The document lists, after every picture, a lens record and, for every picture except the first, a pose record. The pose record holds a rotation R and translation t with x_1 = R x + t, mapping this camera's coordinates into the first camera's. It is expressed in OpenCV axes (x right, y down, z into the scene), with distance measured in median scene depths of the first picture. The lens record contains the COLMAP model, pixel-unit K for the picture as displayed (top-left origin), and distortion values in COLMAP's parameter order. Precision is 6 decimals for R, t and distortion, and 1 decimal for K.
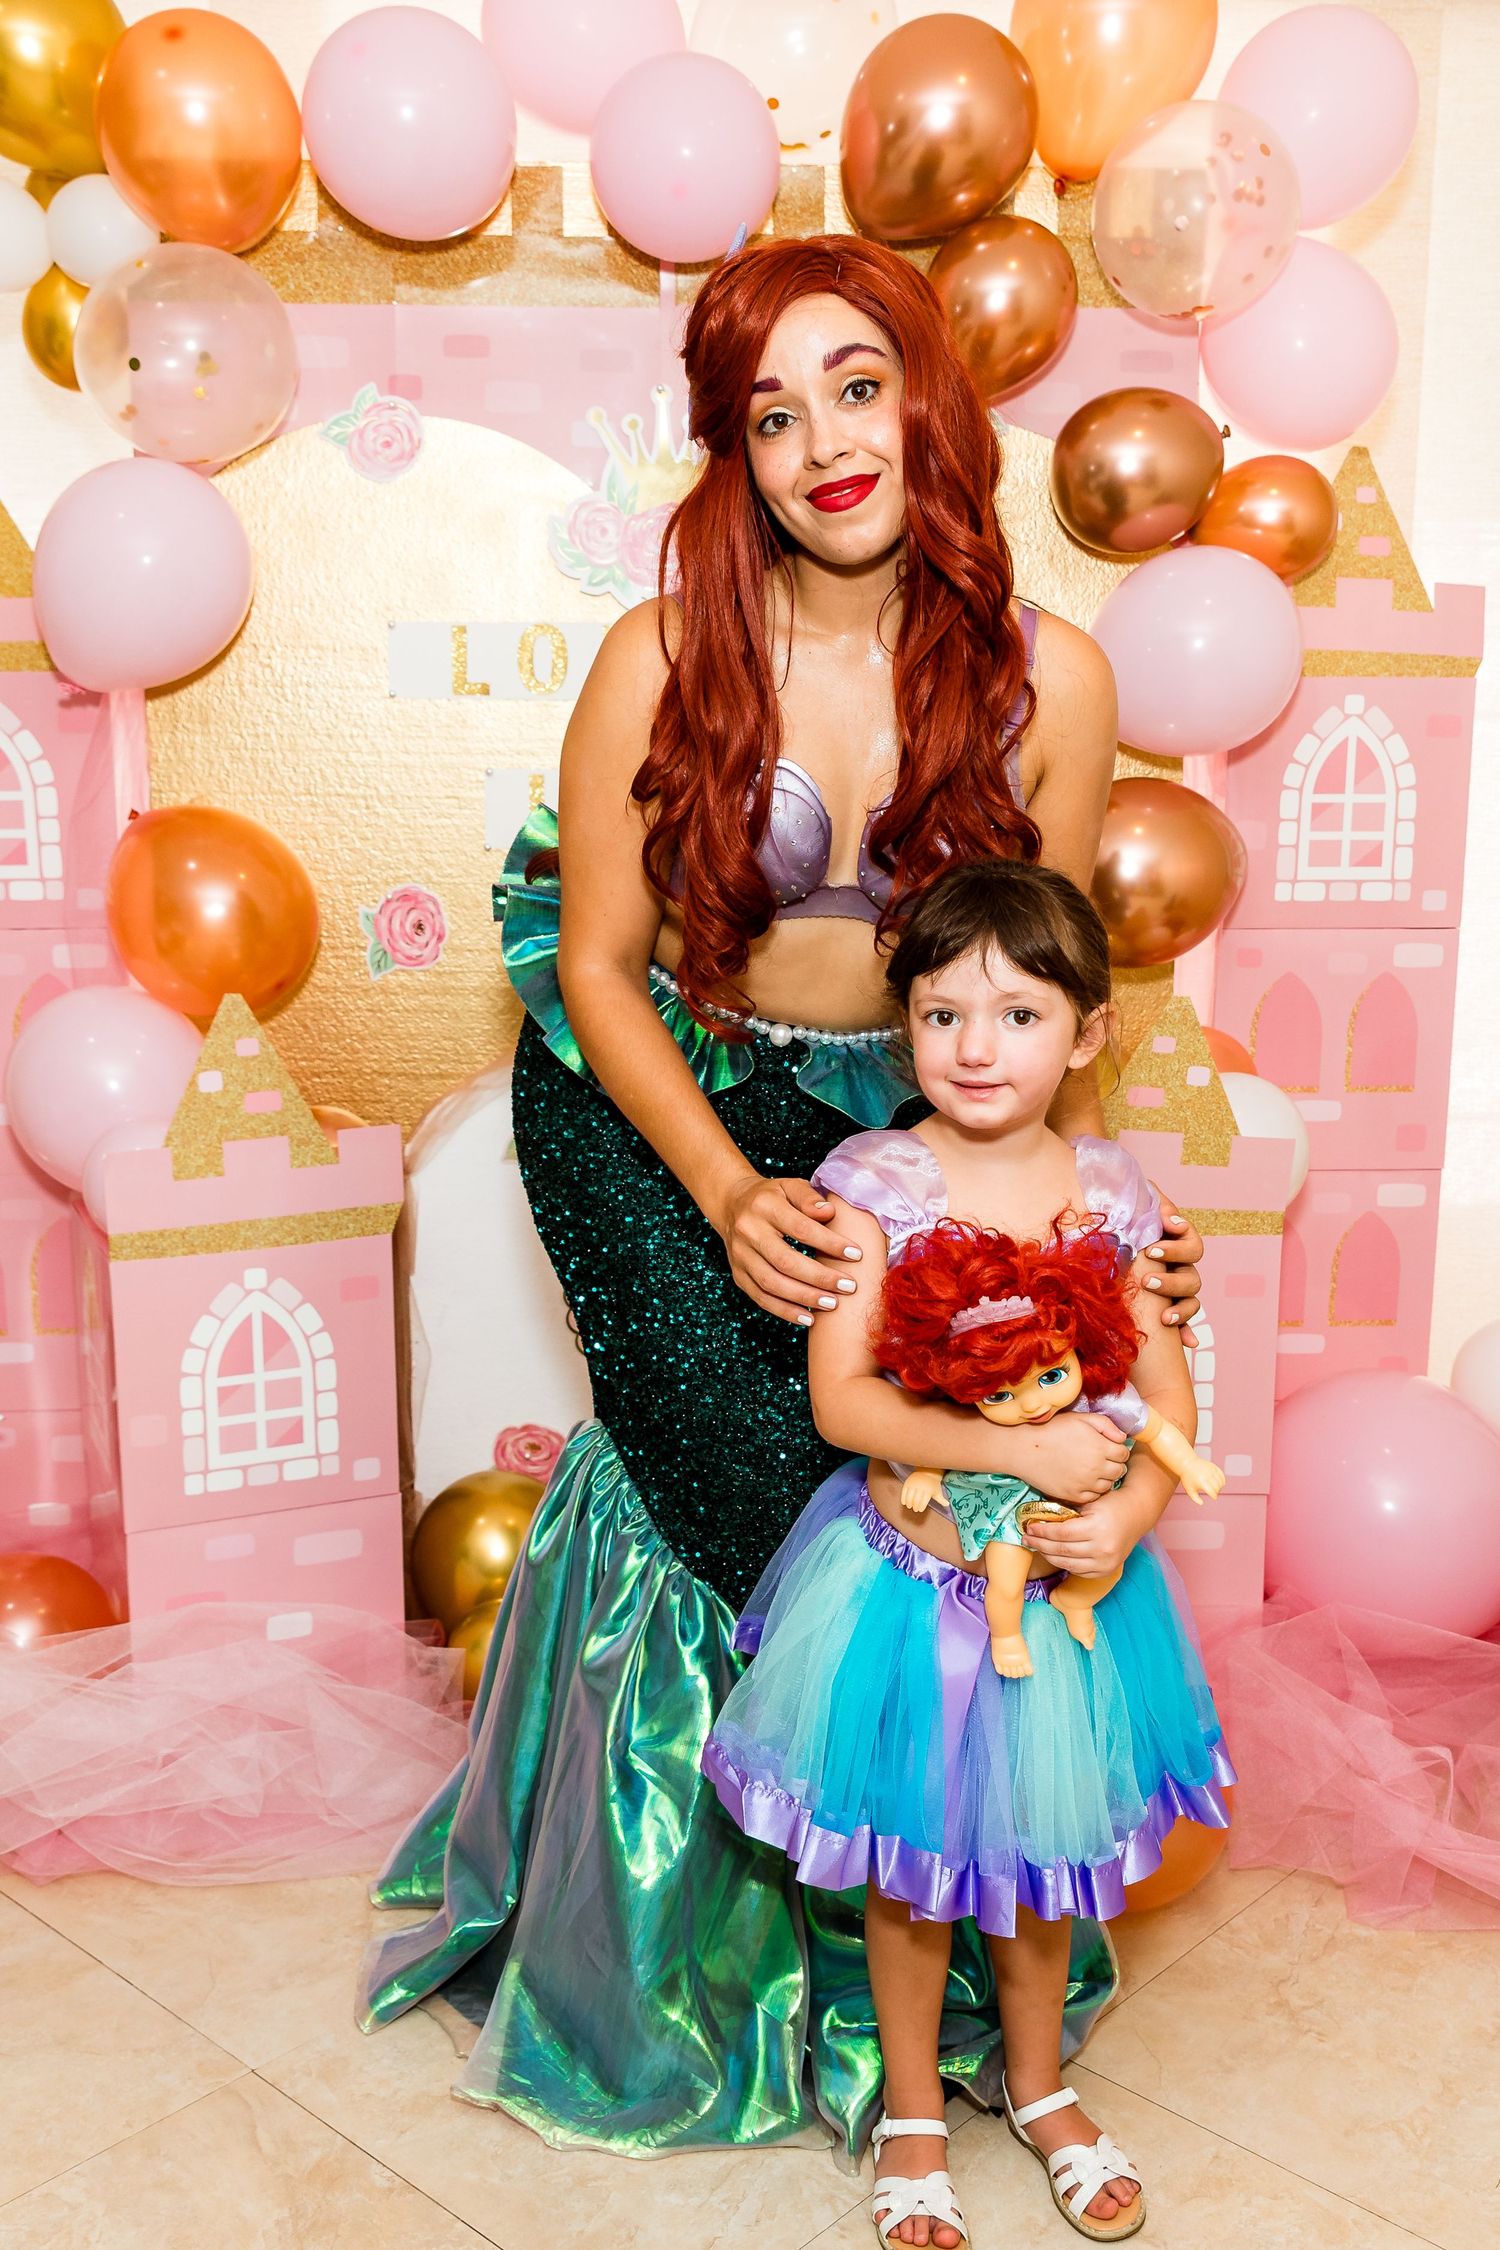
lens RADIAL K [[2230.4, 0, 746.6], [0, 2230.4, 1125.6], [0, 0, 1]] dist [0.008652, 0.000000]
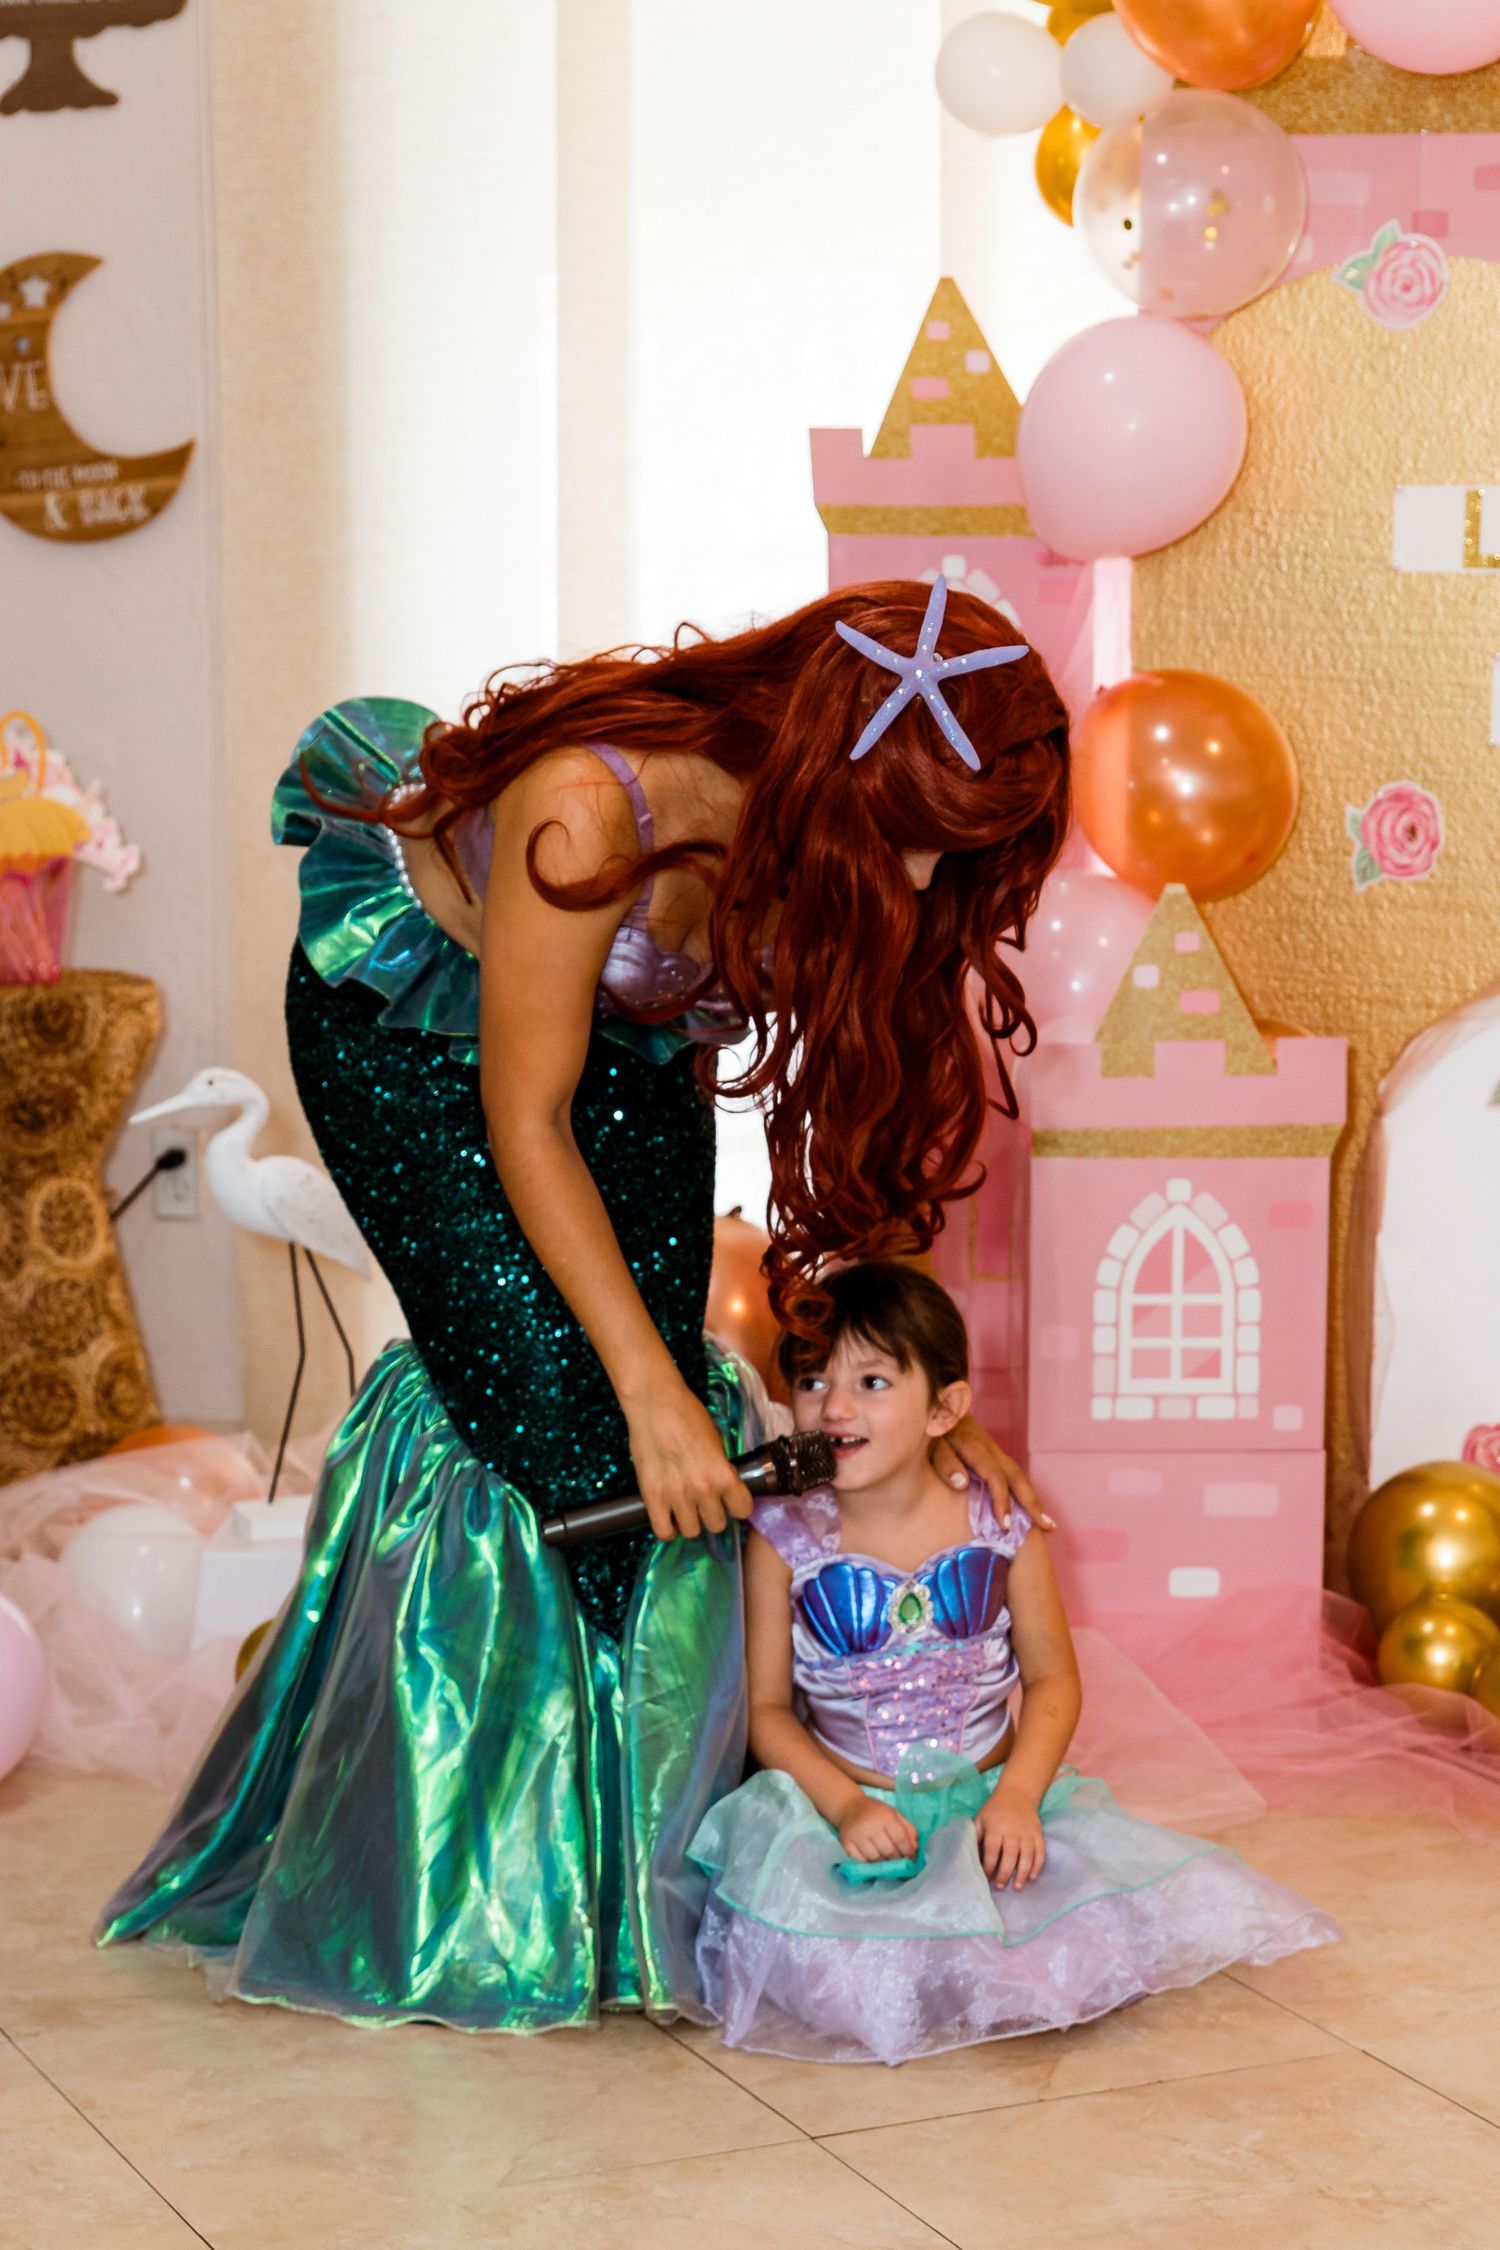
lens RADIAL K [[4934.7, 0, 847.8], [0, 4934.7, 1387.3], [0, 0, 1]] dist [0.025755, 0.000000]
pose [[0.928605, 0.073034, -0.363811, 0.391822], [-0.076533, 0.997055, 0.004809, 0.144556], [0.363091, 0.023378, 0.931460, -0.934423]]
